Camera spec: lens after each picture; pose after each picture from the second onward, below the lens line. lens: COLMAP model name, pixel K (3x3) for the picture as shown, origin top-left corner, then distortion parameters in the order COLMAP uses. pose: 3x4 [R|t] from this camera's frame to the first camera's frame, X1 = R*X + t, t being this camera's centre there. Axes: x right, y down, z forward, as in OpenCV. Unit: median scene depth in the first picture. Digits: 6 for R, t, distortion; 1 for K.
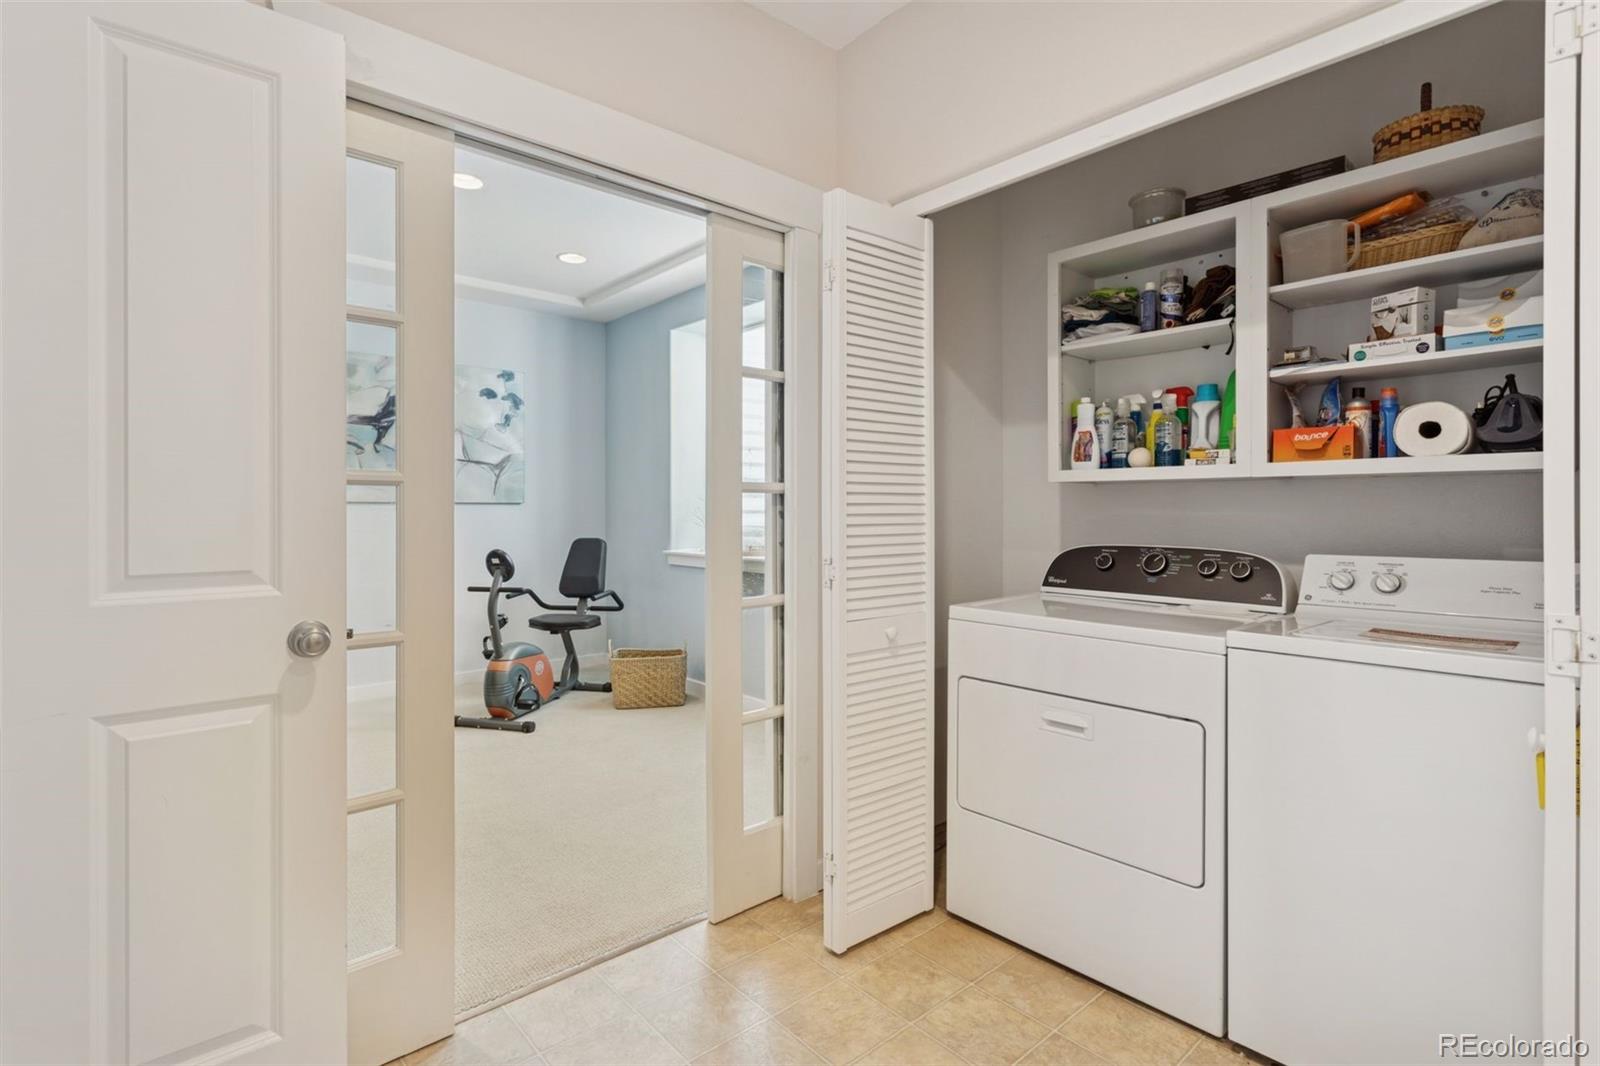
lens RADIAL K [[762.7, 0, 786.6], [0, 762.7, 509.6], [0, 0, 1]] dist [0.003764, 0.000290]
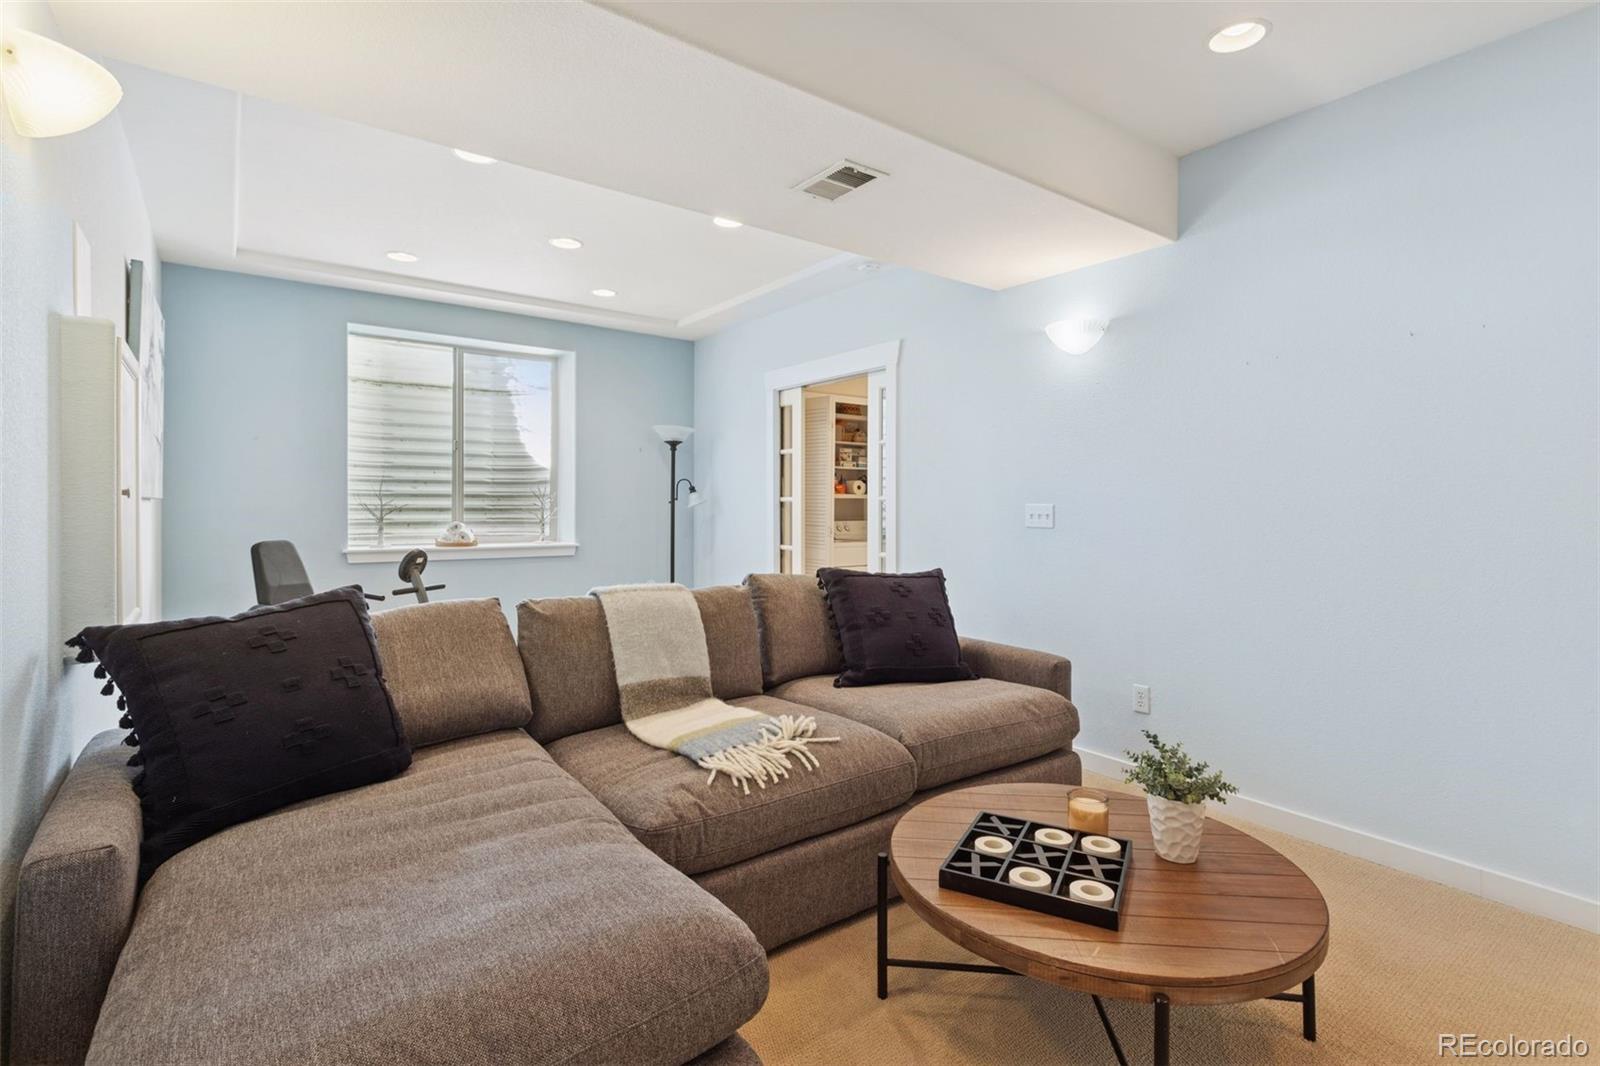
lens RADIAL K [[762.7, 0, 801.7], [0, 762.7, 525.2], [0, 0, 1]] dist [0.003764, 0.000290]
pose [[0.121531, -0.009097, 0.992546, -0.957469], [0.005334, 0.999950, 0.008511, 0.016613], [-0.992573, 0.004260, 0.121573, 0.258680]]
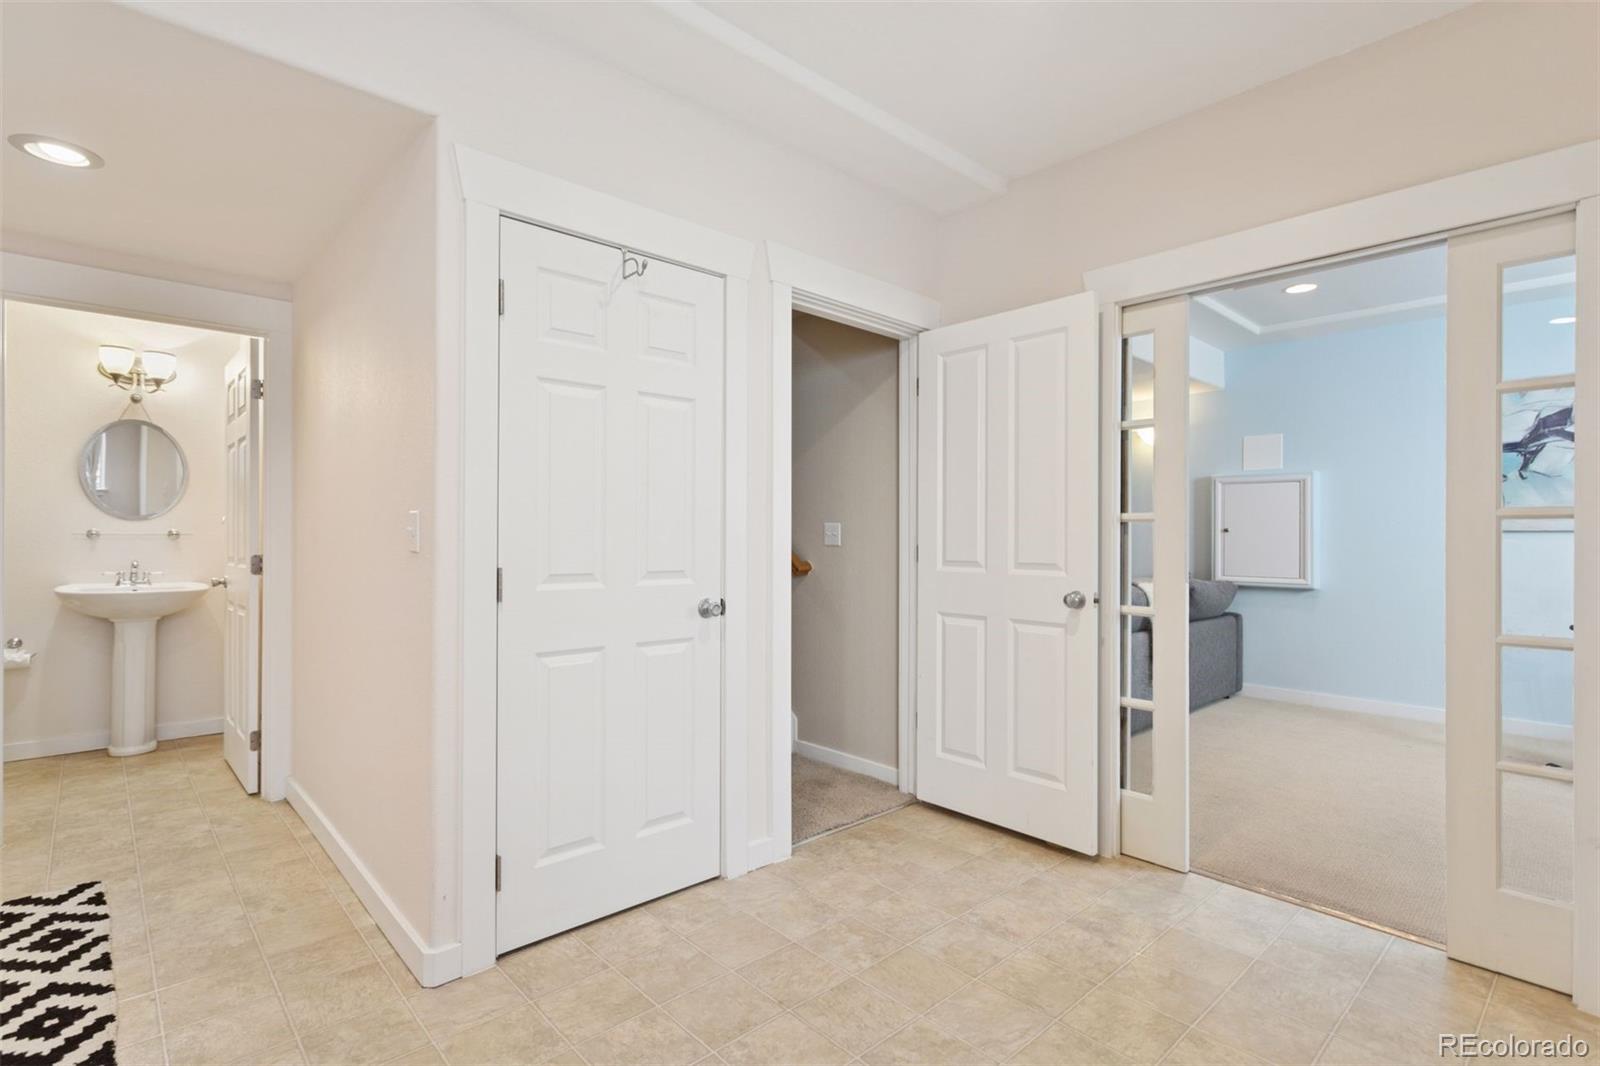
lens RADIAL K [[762.7, 0, 796.6], [0, 762.7, 532.1], [0, 0, 1]] dist [0.003764, 0.000290]
pose [[0.034451, -0.003768, -0.999399, 0.405776], [-0.005780, 0.999975, -0.003970, 0.000747], [0.999390, 0.005914, 0.034428, 0.056768]]
